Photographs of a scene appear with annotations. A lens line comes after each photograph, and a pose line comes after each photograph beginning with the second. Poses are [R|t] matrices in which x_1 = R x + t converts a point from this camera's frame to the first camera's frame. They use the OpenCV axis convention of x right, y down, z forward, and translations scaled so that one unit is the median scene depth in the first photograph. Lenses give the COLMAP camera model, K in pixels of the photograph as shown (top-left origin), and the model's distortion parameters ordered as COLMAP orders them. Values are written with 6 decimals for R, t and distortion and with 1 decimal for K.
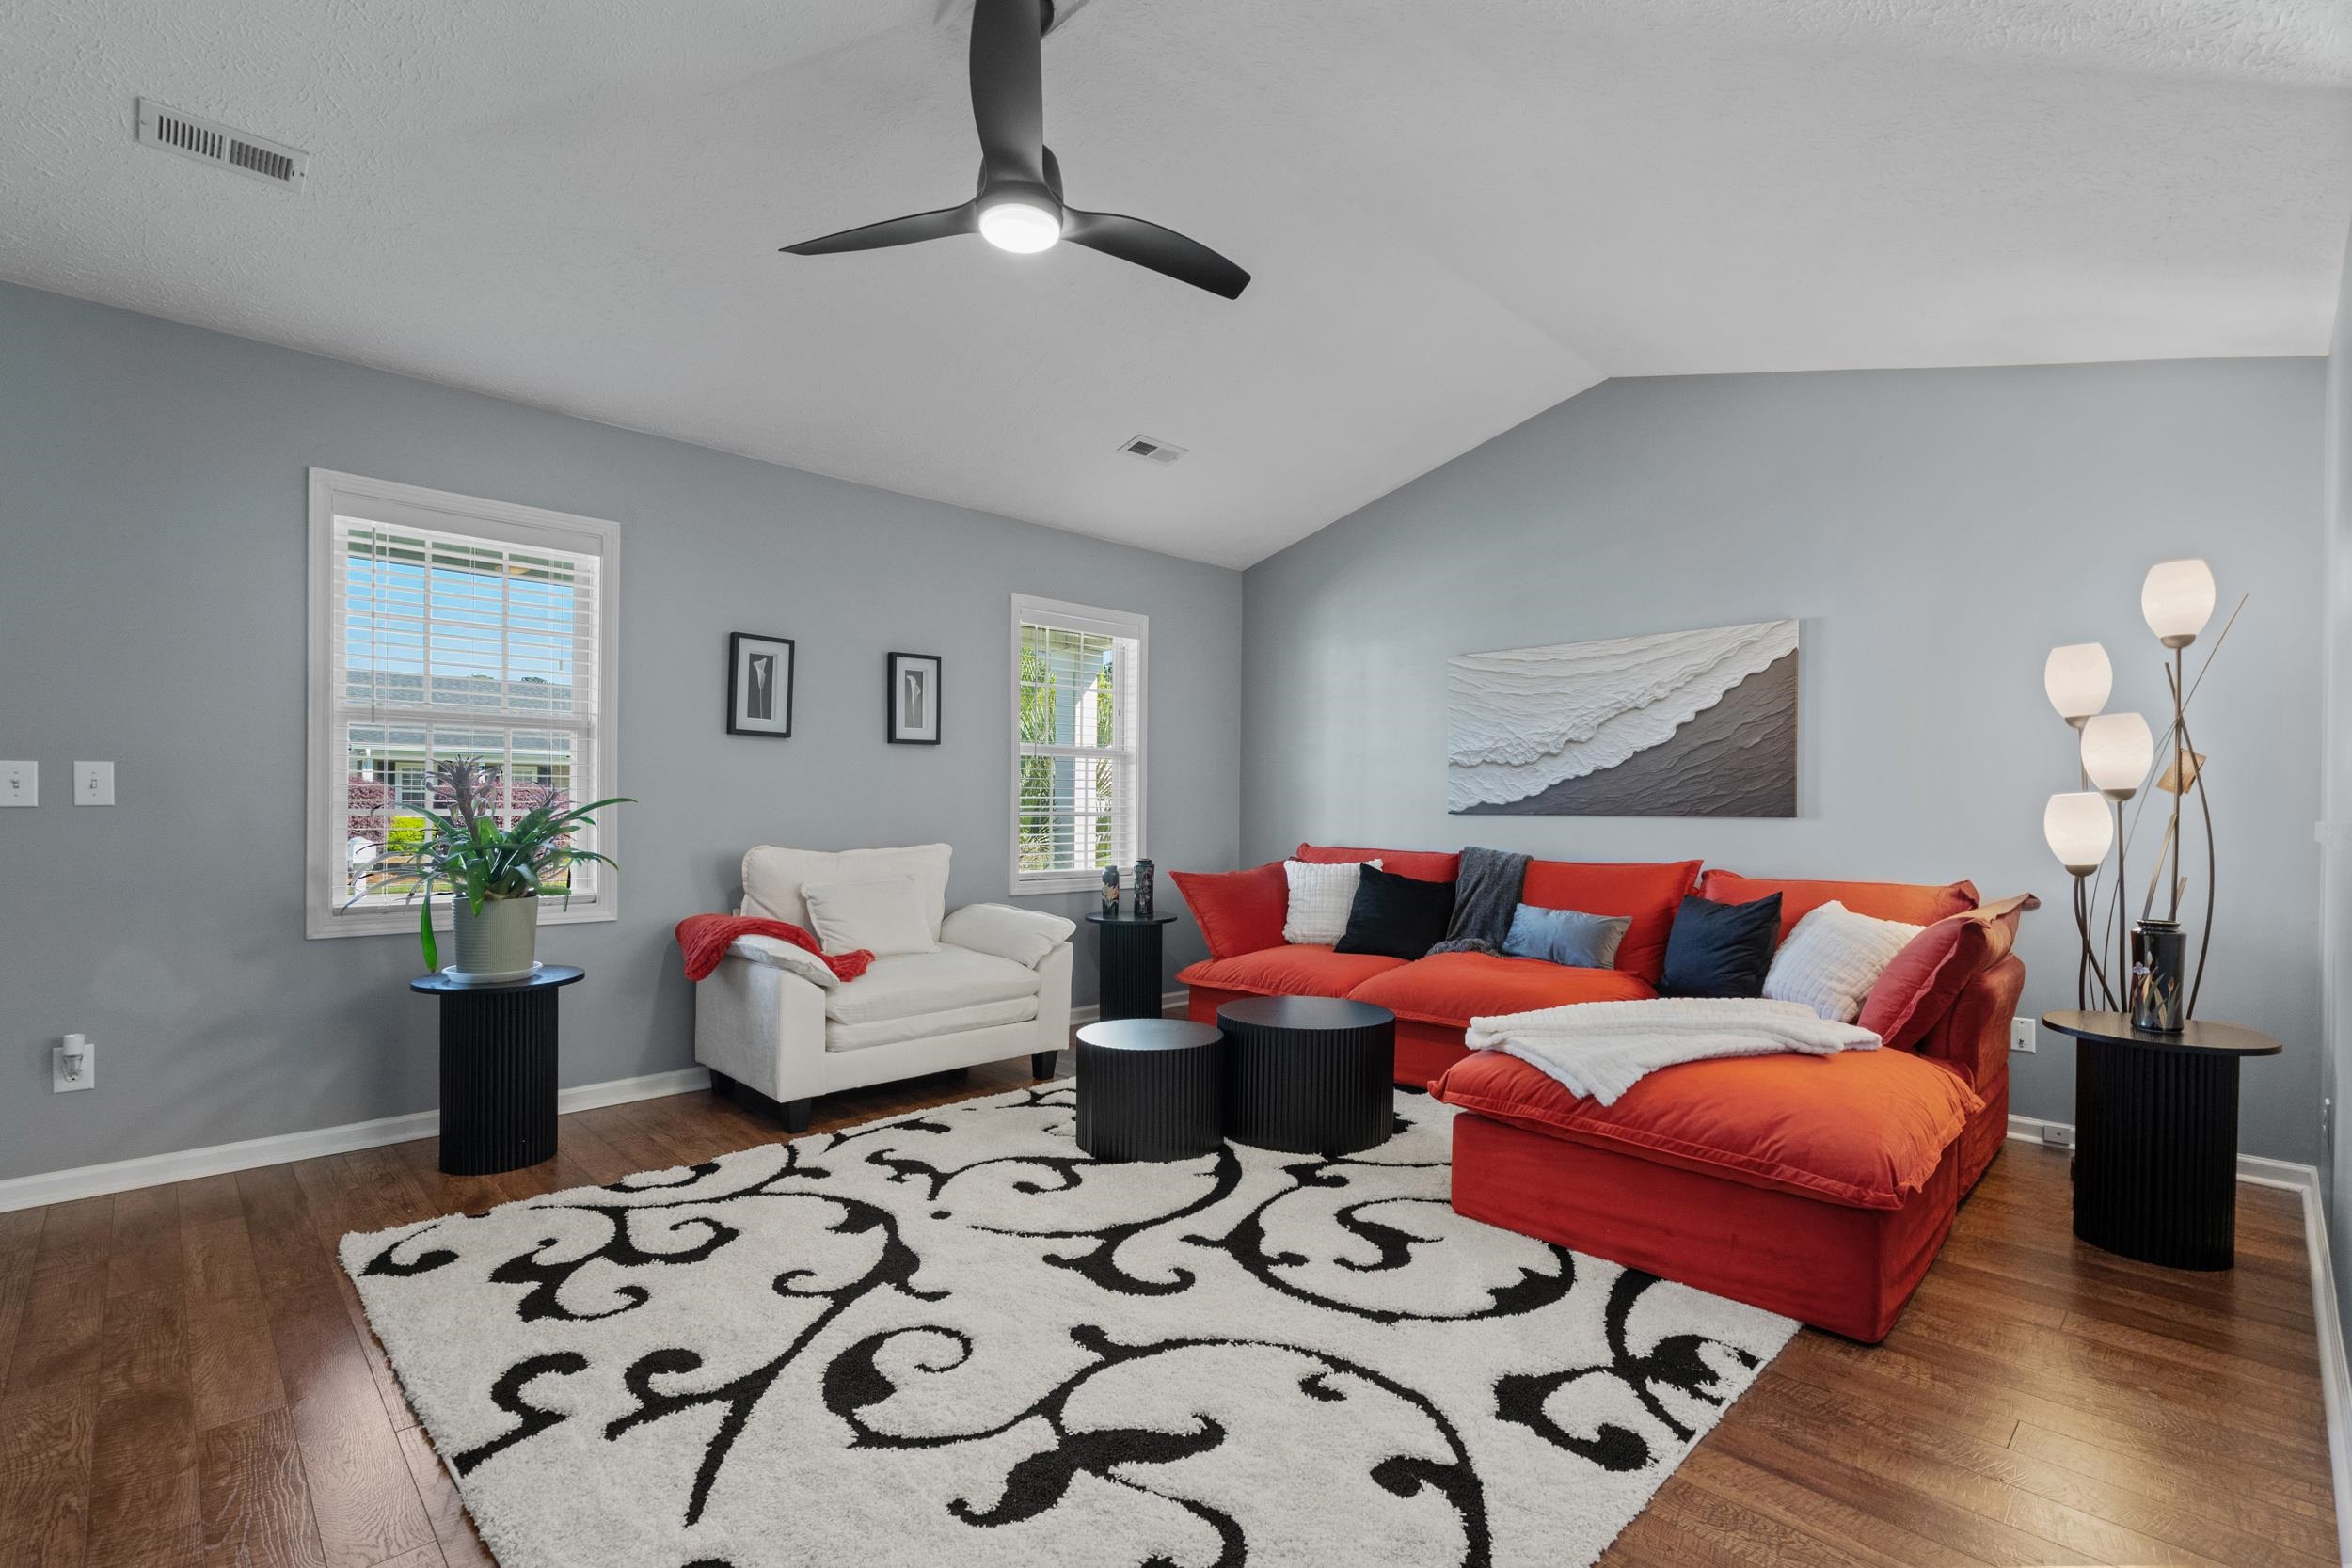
lens RADIAL K [[1071.0, 0, 1176.8], [0, 1071.0, 794.1], [0, 0, 1]] dist [-0.004957, 0.000665]
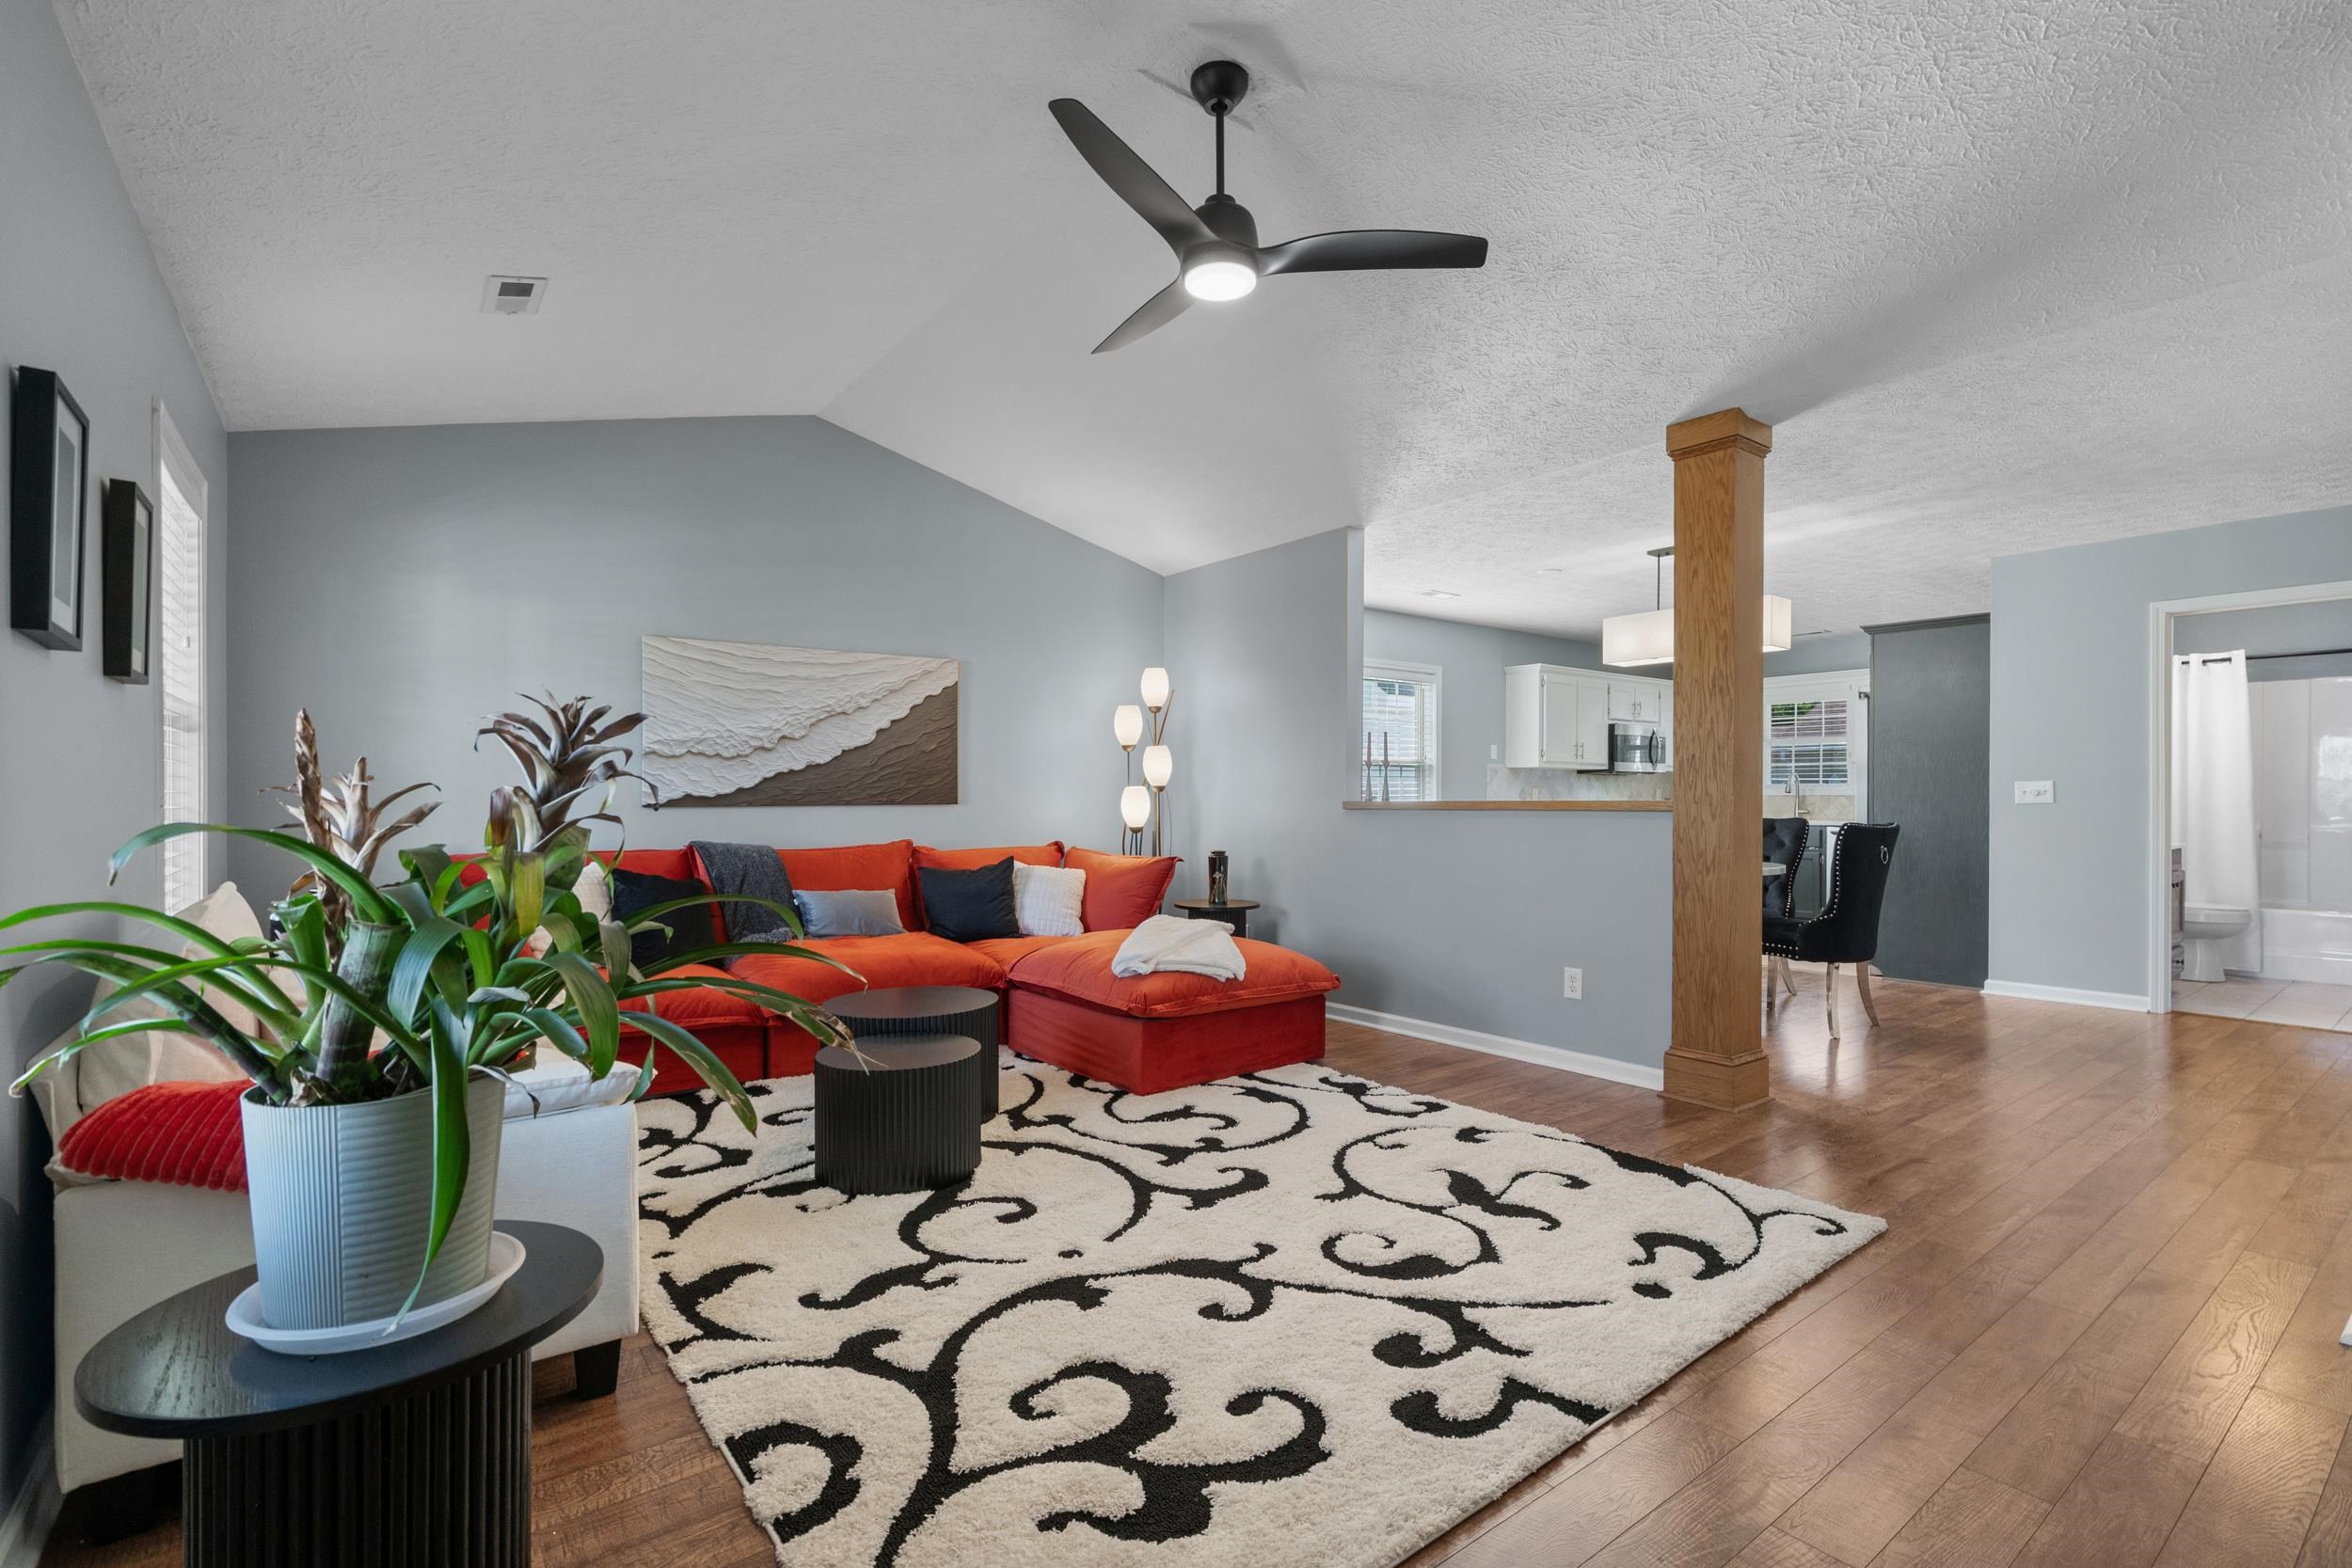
lens RADIAL K [[1071.0, 0, 1190.7], [0, 1071.0, 795.6], [0, 0, 1]] dist [-0.004957, 0.000665]
pose [[0.113690, -0.008132, 0.993483, -0.968569], [-0.006750, 0.999937, 0.008957, -0.004702], [-0.993493, -0.007725, 0.113628, 0.697022]]
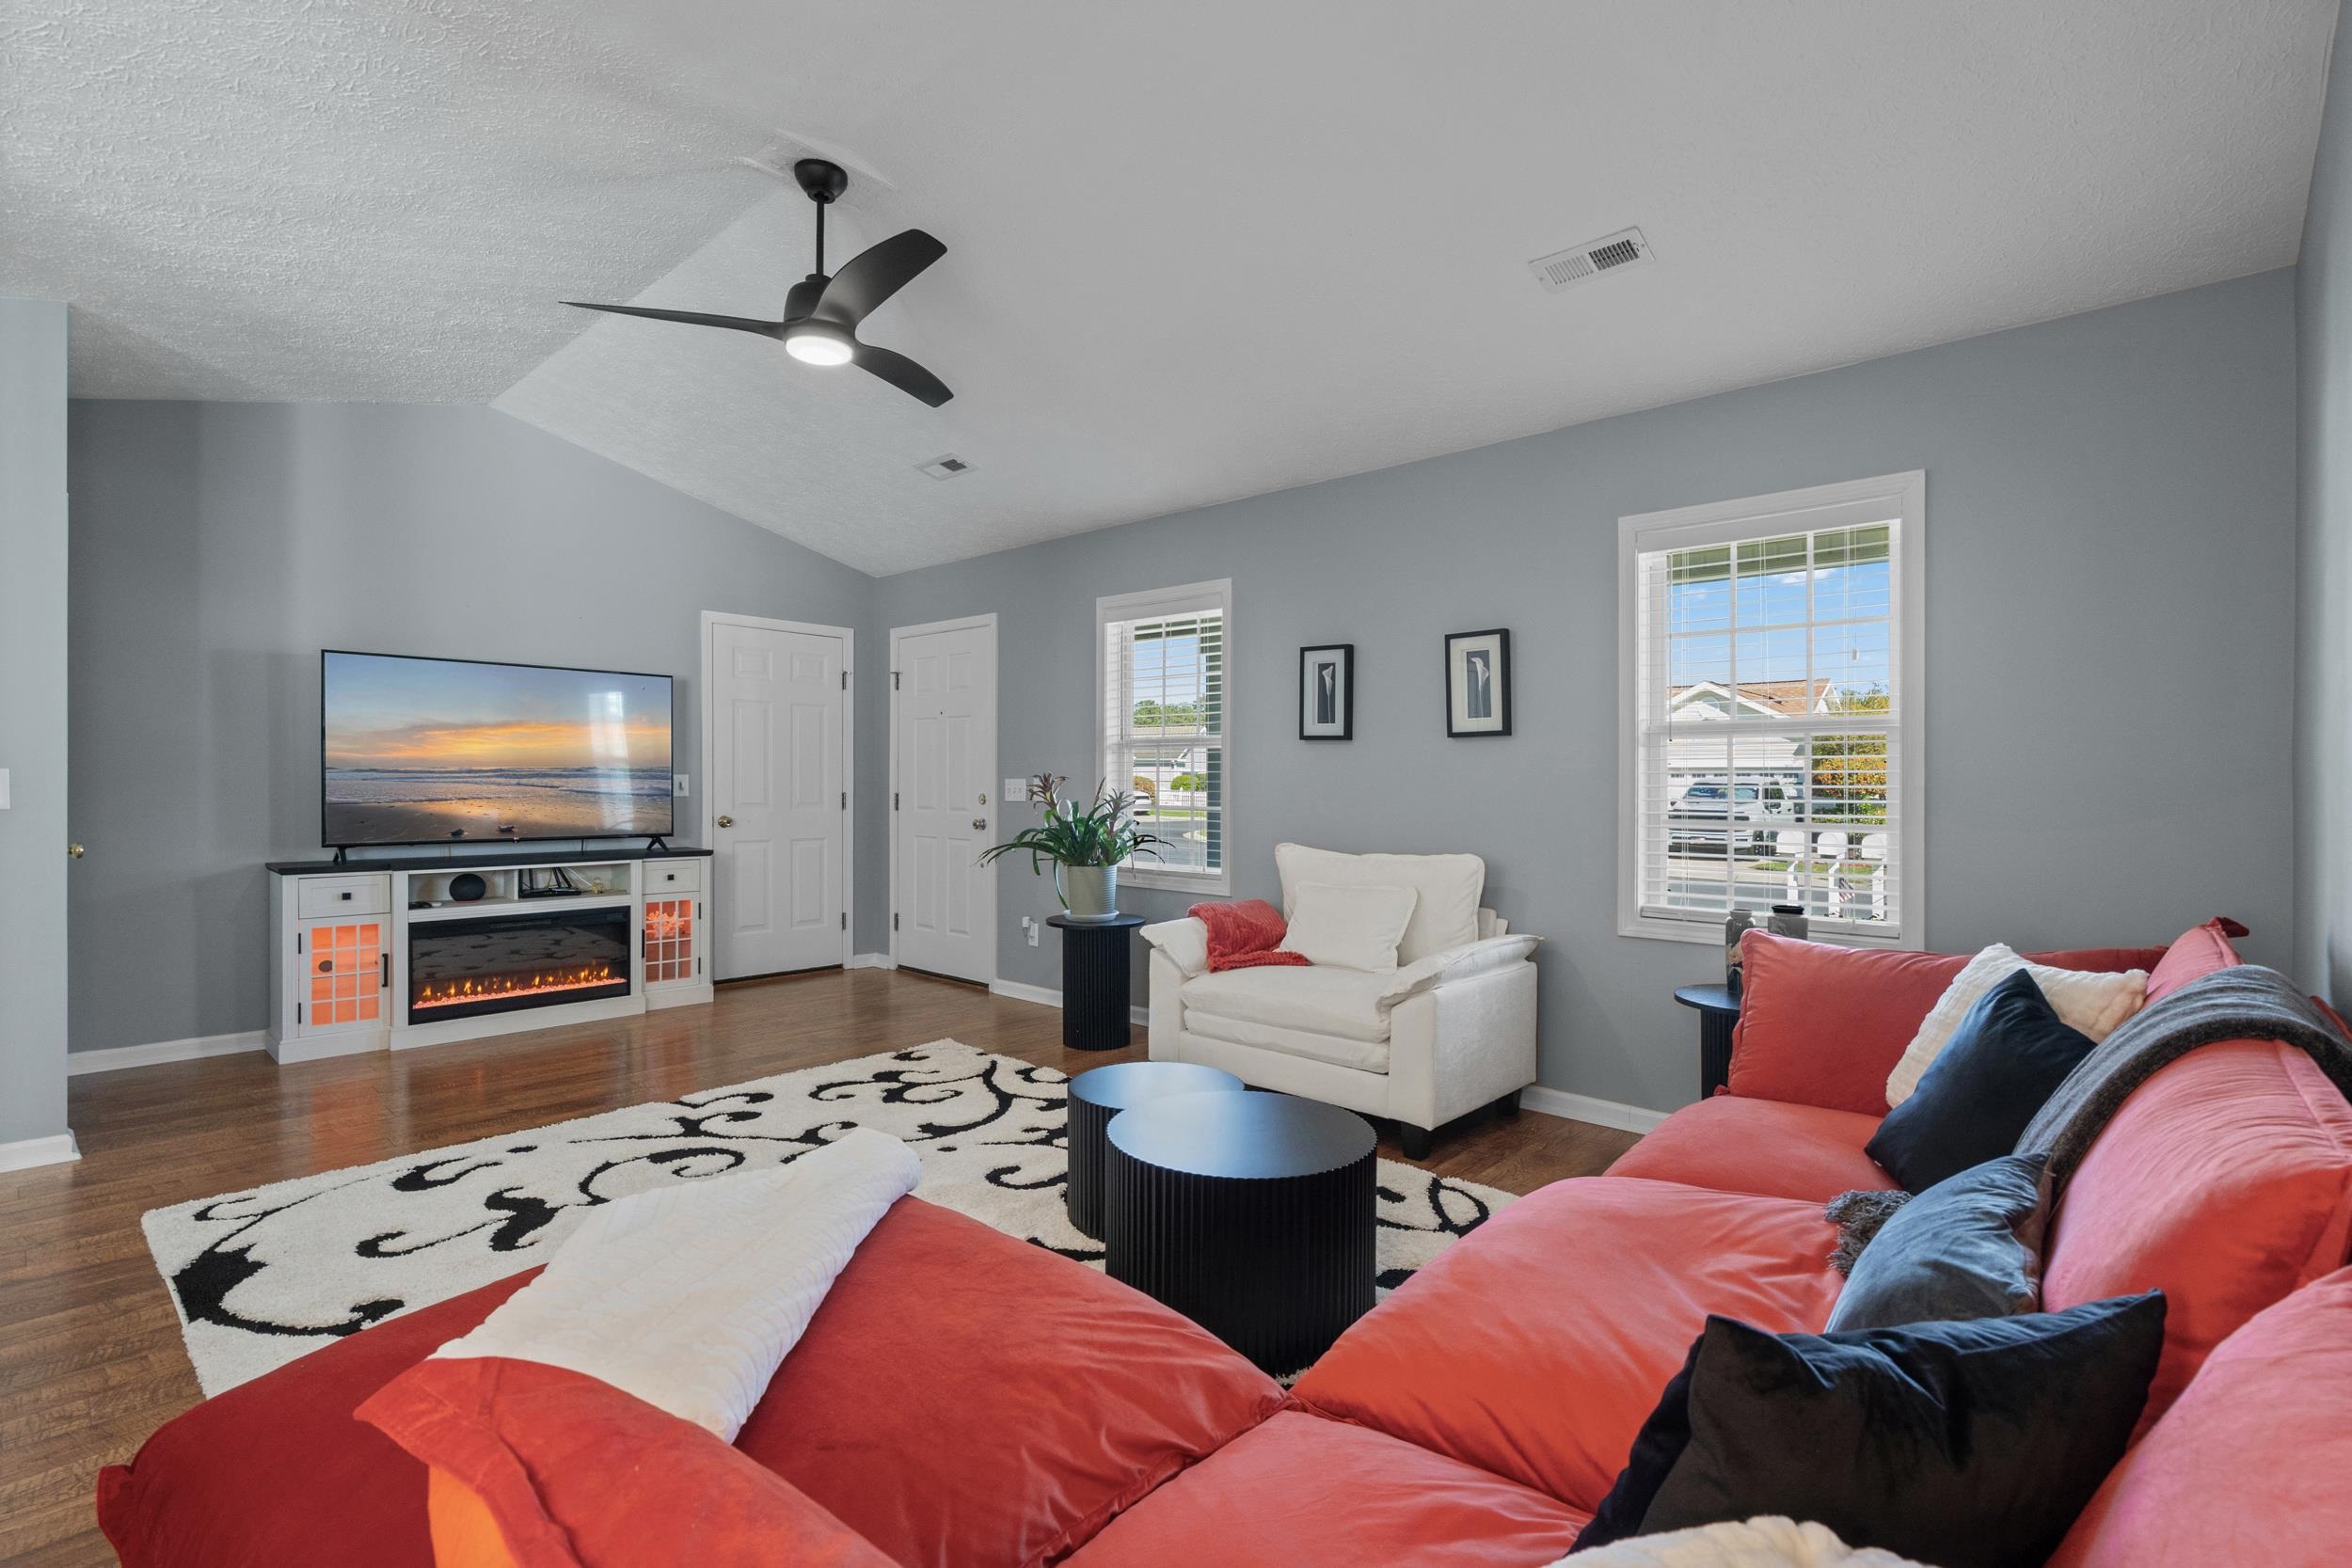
lens RADIAL K [[1071.0, 0, 1181.4], [0, 1071.0, 796.4], [0, 0, 1]] dist [-0.004957, 0.000665]
pose [[0.059802, 0.003280, -0.998205, 0.868673], [0.005112, 0.999980, 0.003592, -0.004899], [0.998197, -0.005318, 0.059784, 1.043185]]
